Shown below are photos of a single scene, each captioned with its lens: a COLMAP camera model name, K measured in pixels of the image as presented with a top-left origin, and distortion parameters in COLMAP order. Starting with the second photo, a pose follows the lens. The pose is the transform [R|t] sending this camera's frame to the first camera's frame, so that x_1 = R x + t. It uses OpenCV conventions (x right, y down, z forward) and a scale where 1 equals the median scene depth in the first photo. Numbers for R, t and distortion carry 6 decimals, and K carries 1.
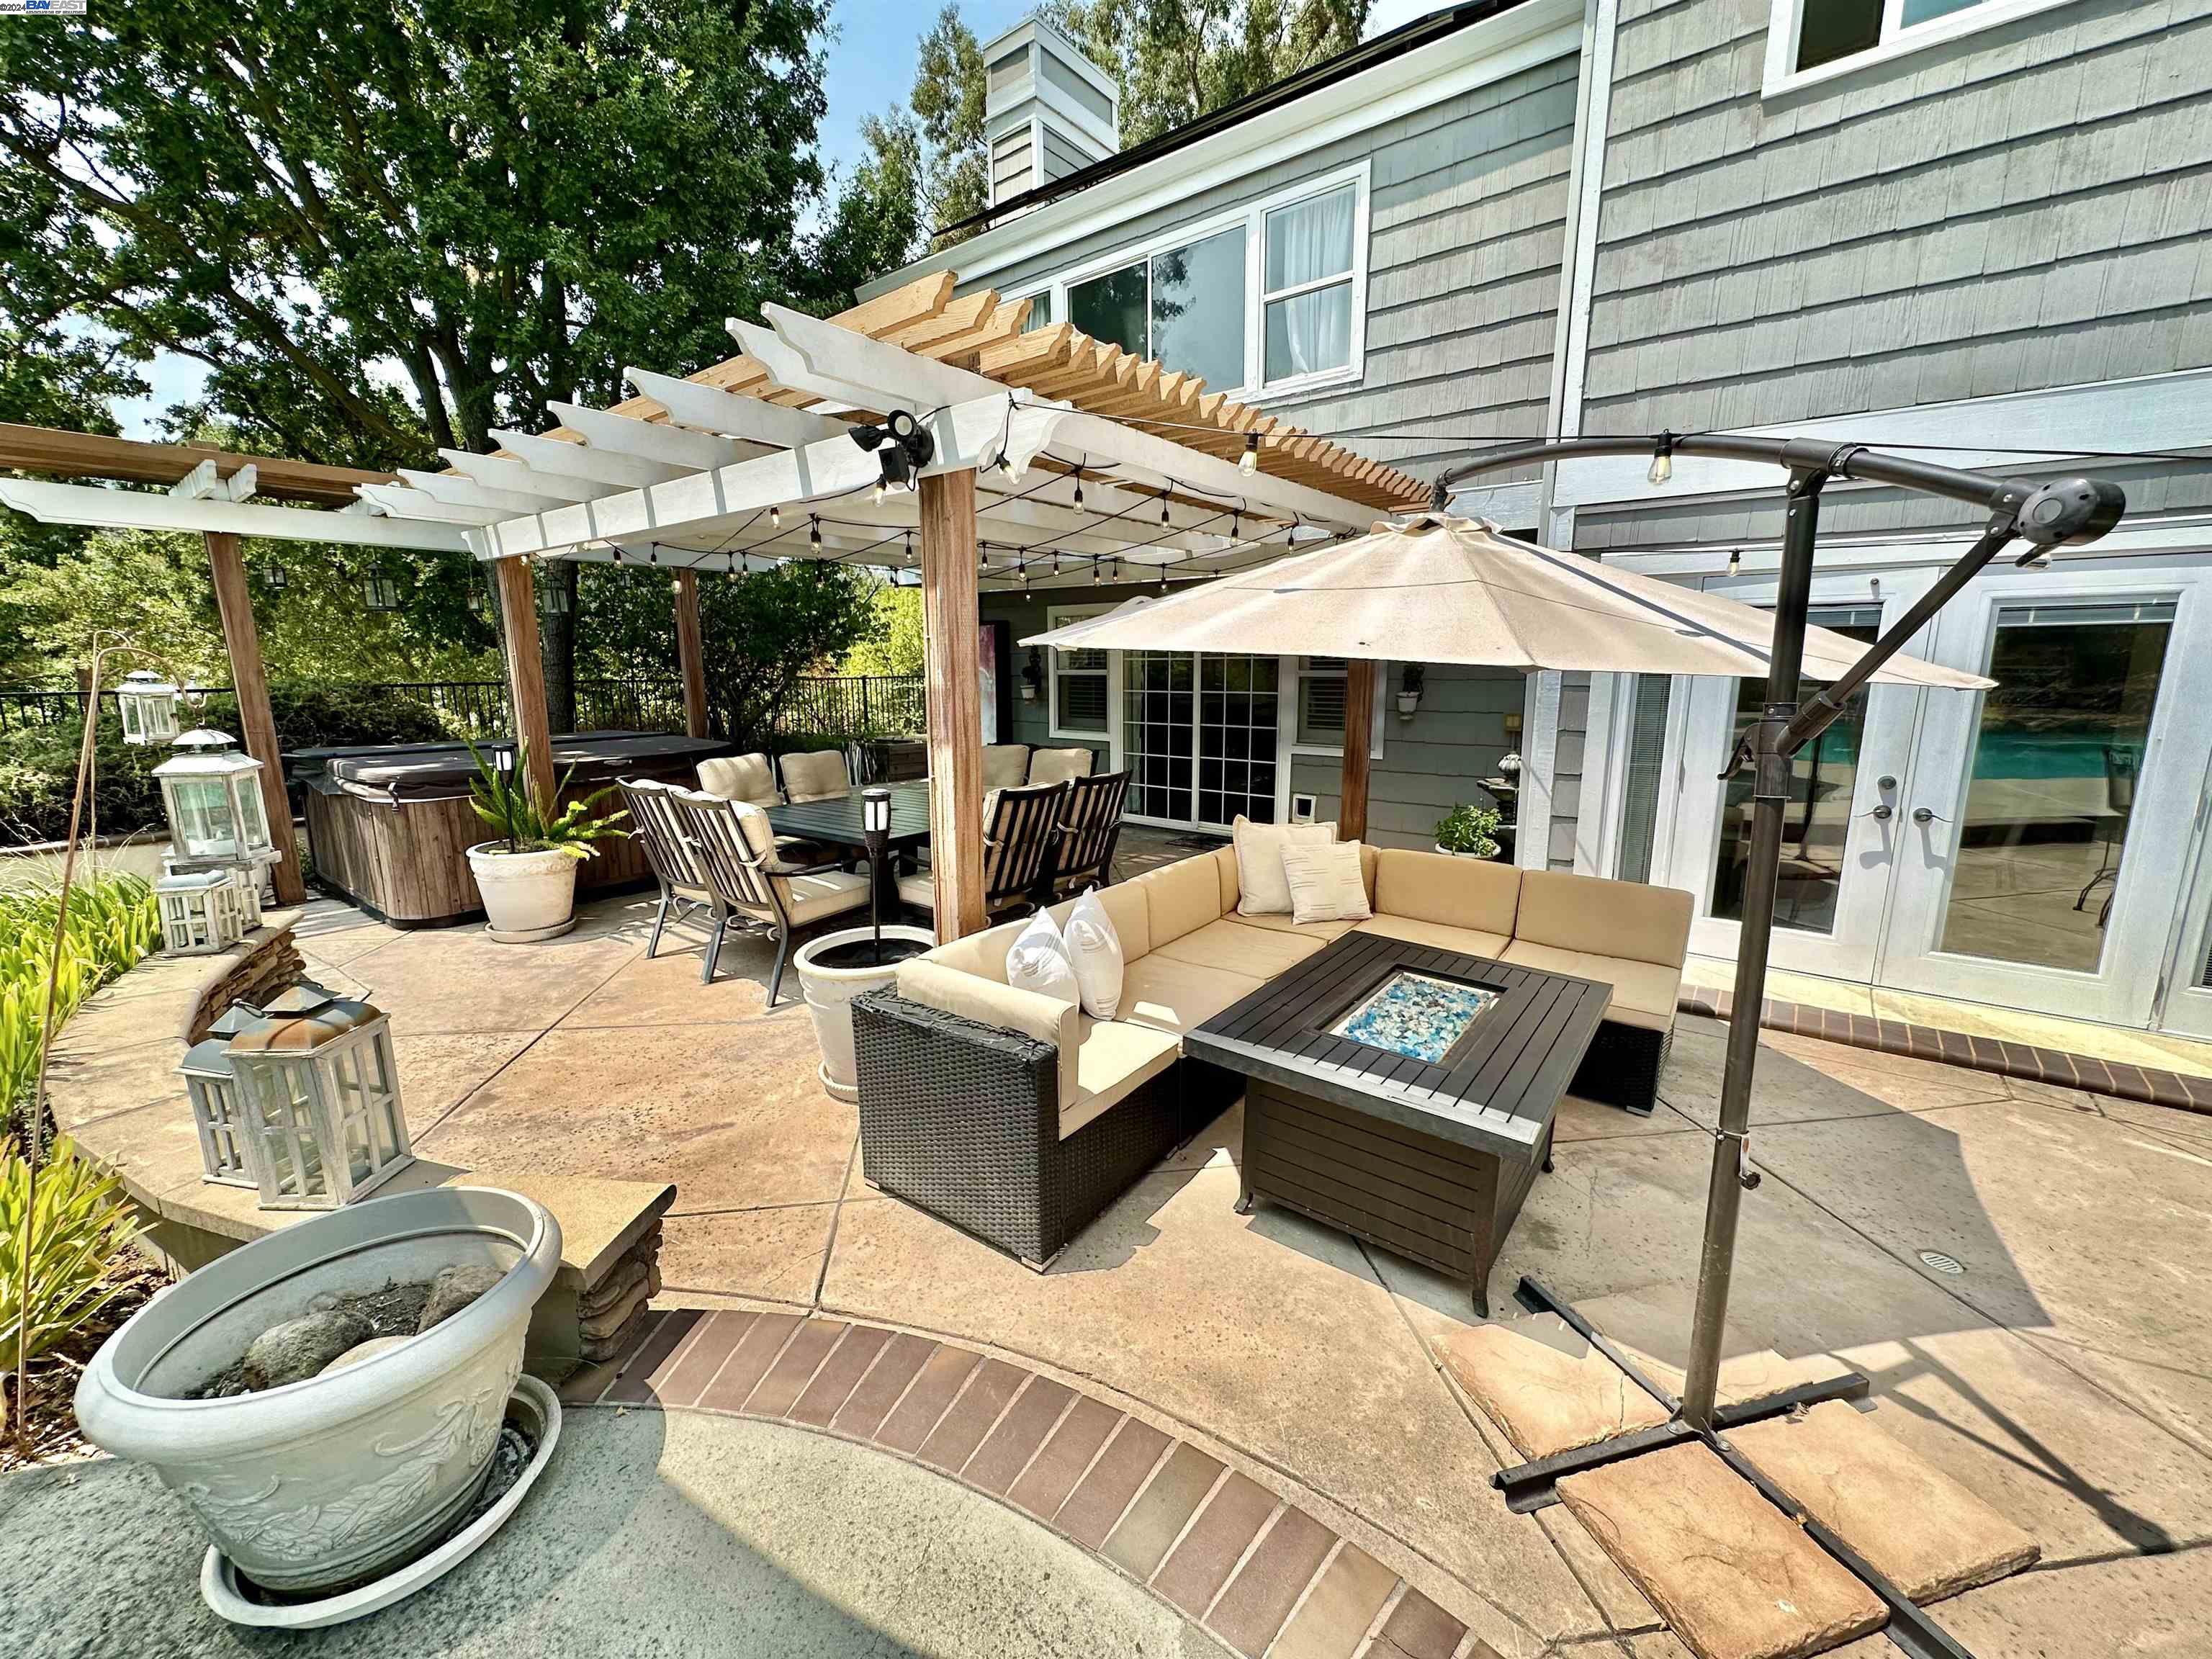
lens RADIAL K [[882.4, 0, 1101.6], [0, 882.4, 829.6], [0, 0, 1]] dist [-0.002379, 0.000254]
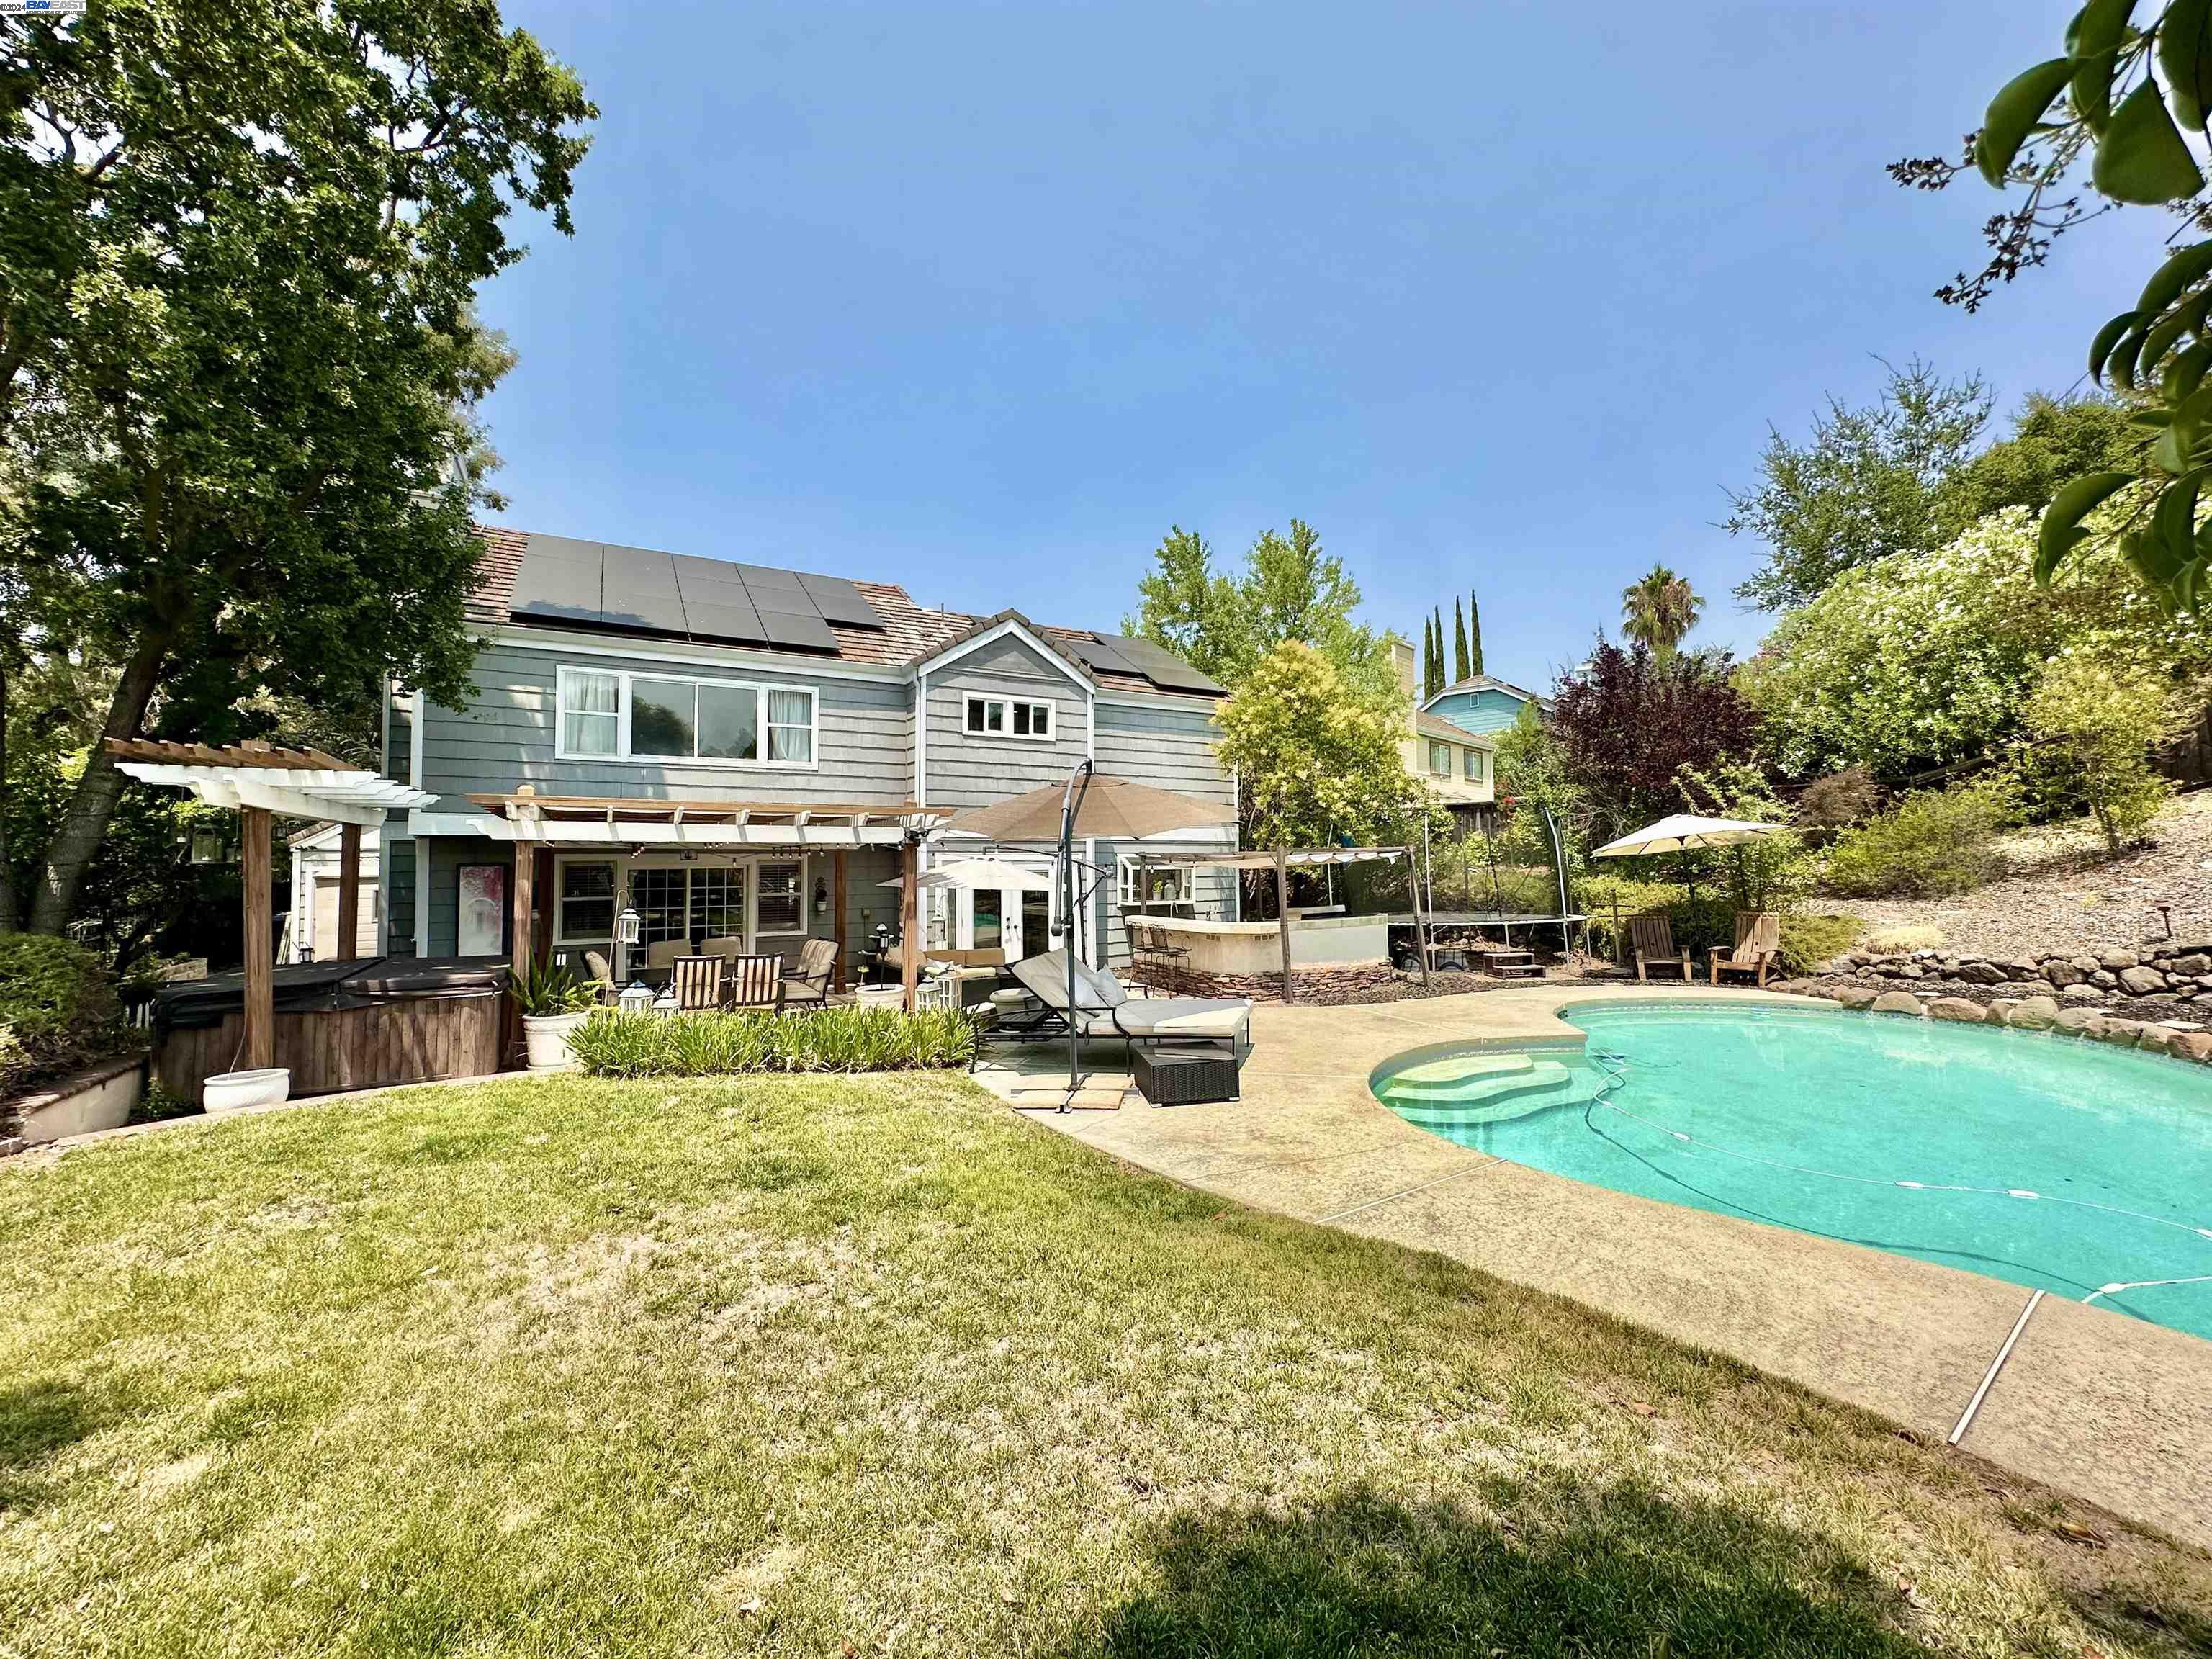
lens RADIAL K [[882.4, 0, 1108.2], [0, 882.4, 831.8], [0, 0, 1]] dist [-0.002379, 0.000254]
pose [[0.372621, 0.036024, 0.927284, -2.016307], [0.181035, 0.977225, -0.110712, 0.062396], [-0.910154, 0.209125, 0.357613, -0.645330]]
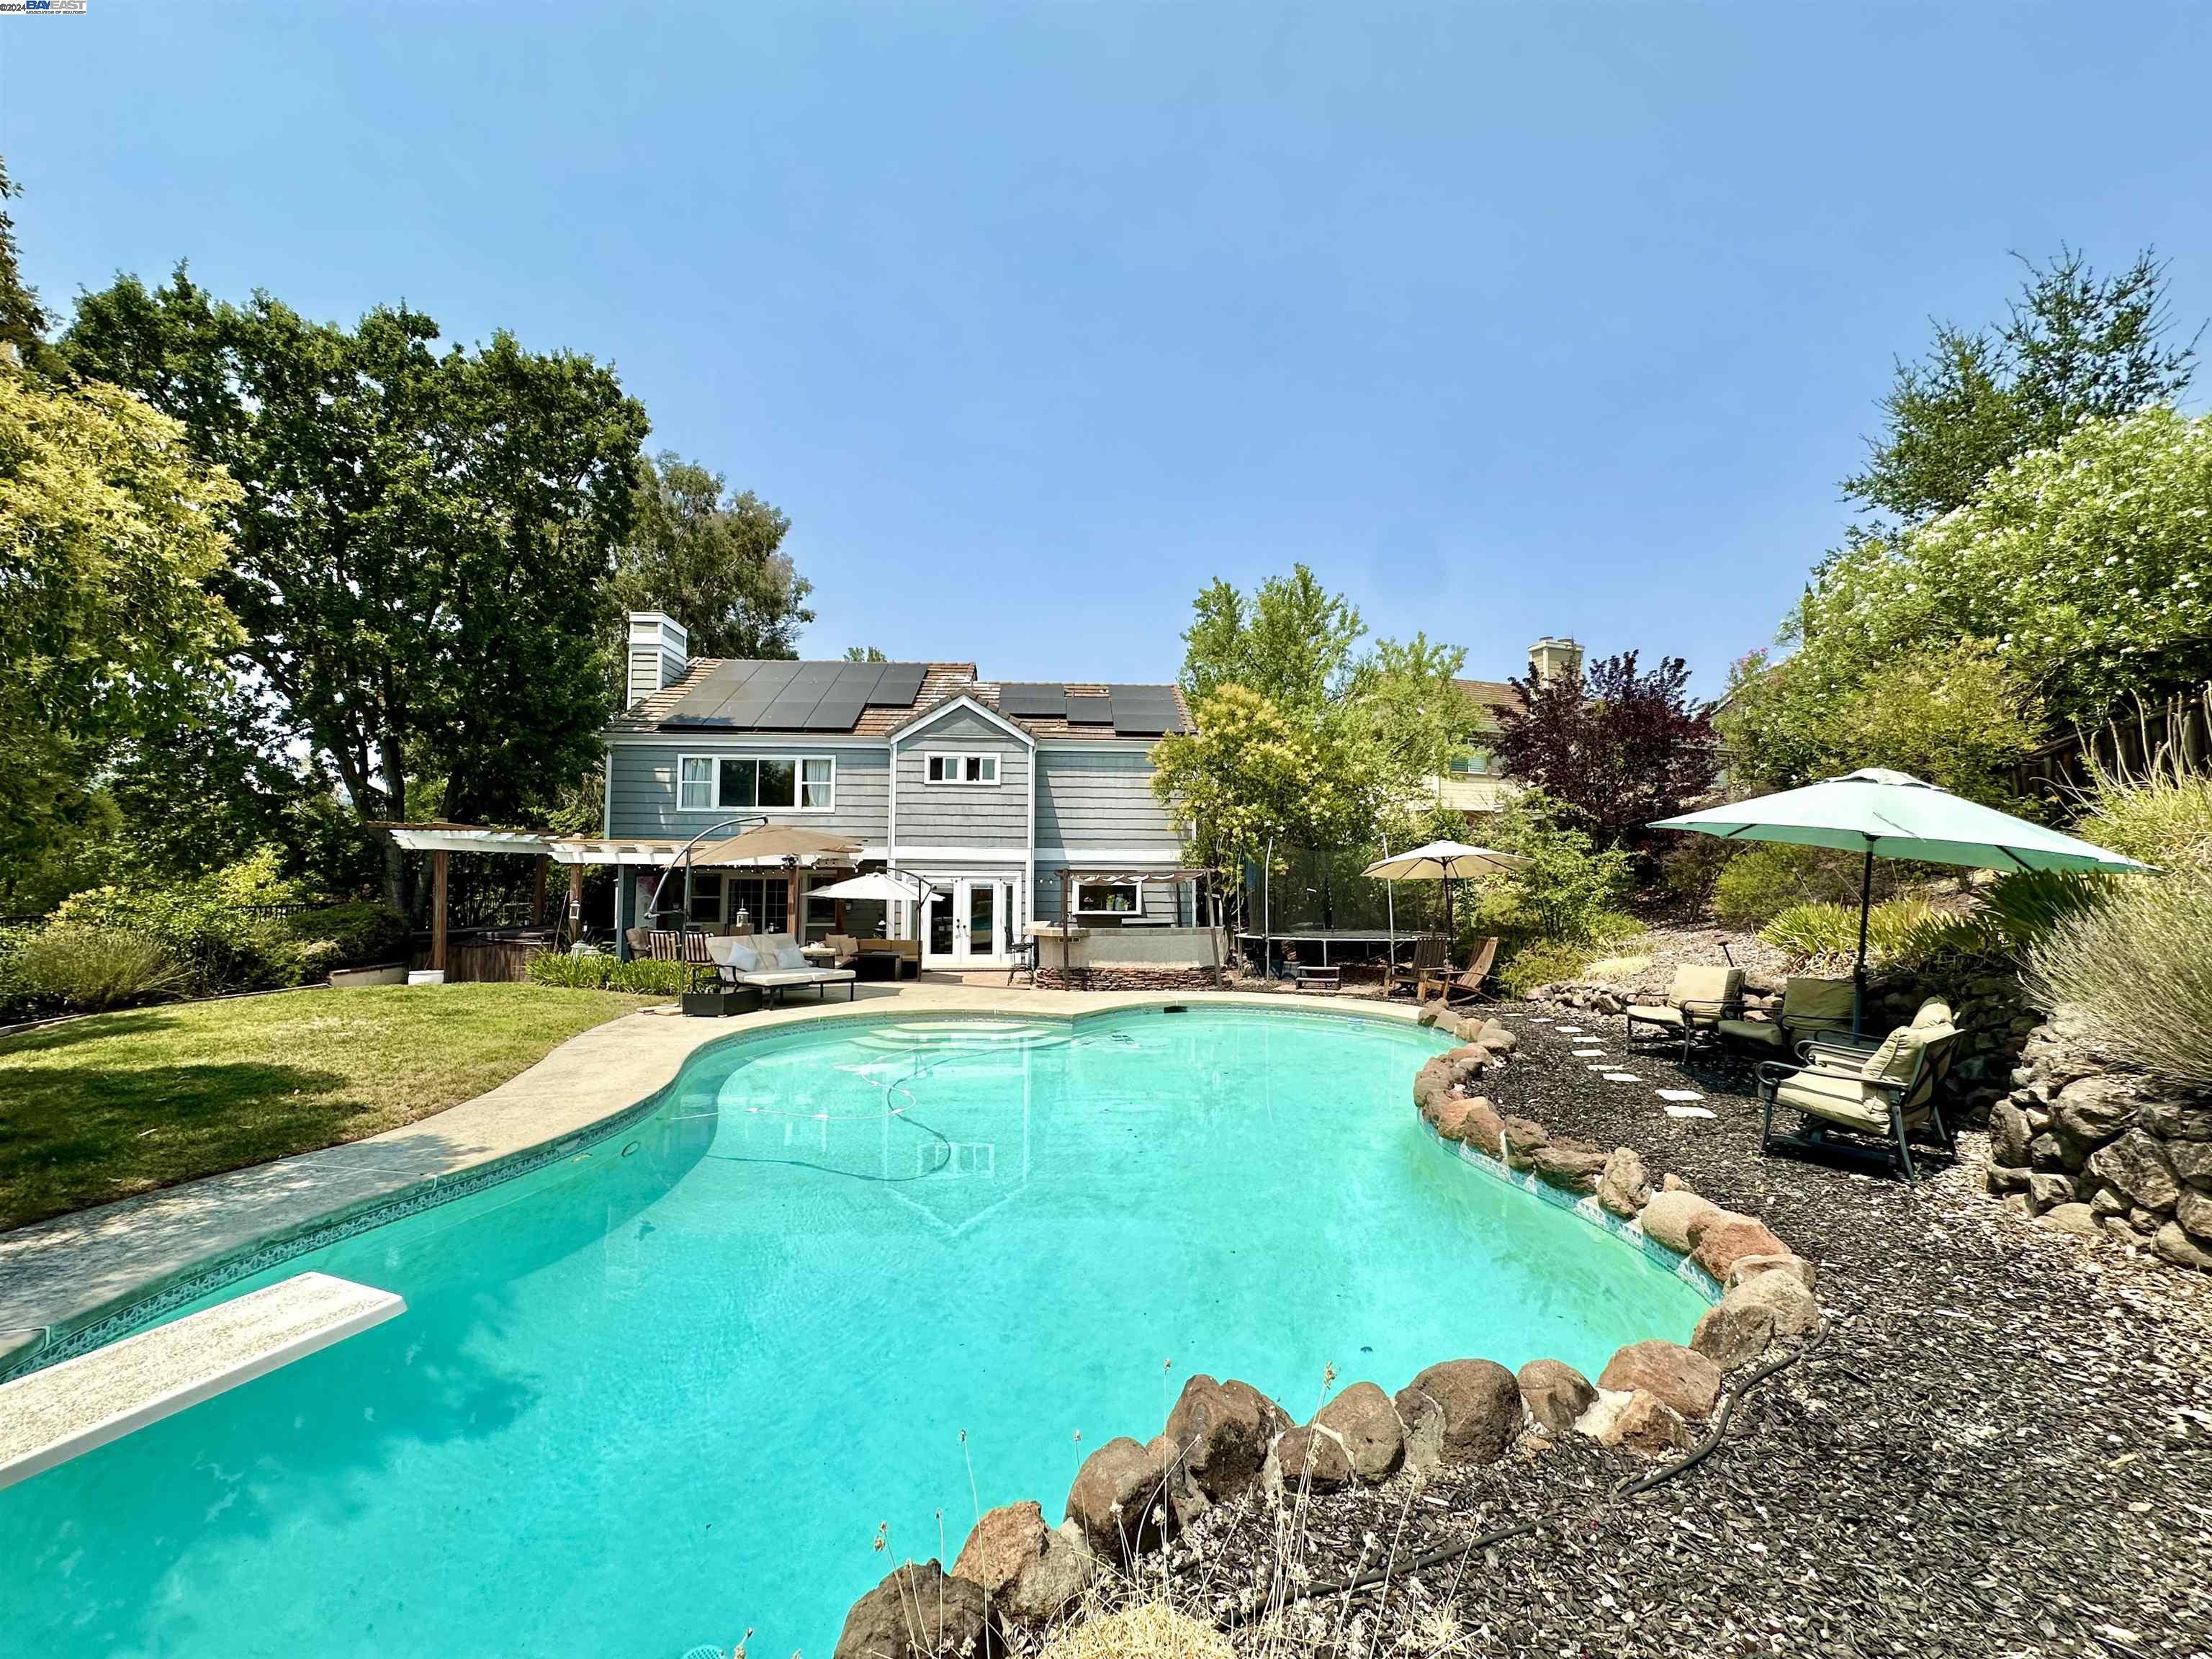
lens RADIAL K [[882.4, 0, 1099.8], [0, 882.4, 831.6], [0, 0, 1]] dist [-0.002379, 0.000254]
pose [[0.751922, 0.044321, 0.657760, -1.492180], [0.115039, 0.973609, -0.197110, 0.446497], [-0.649137, 0.223880, 0.726979, -2.705194]]
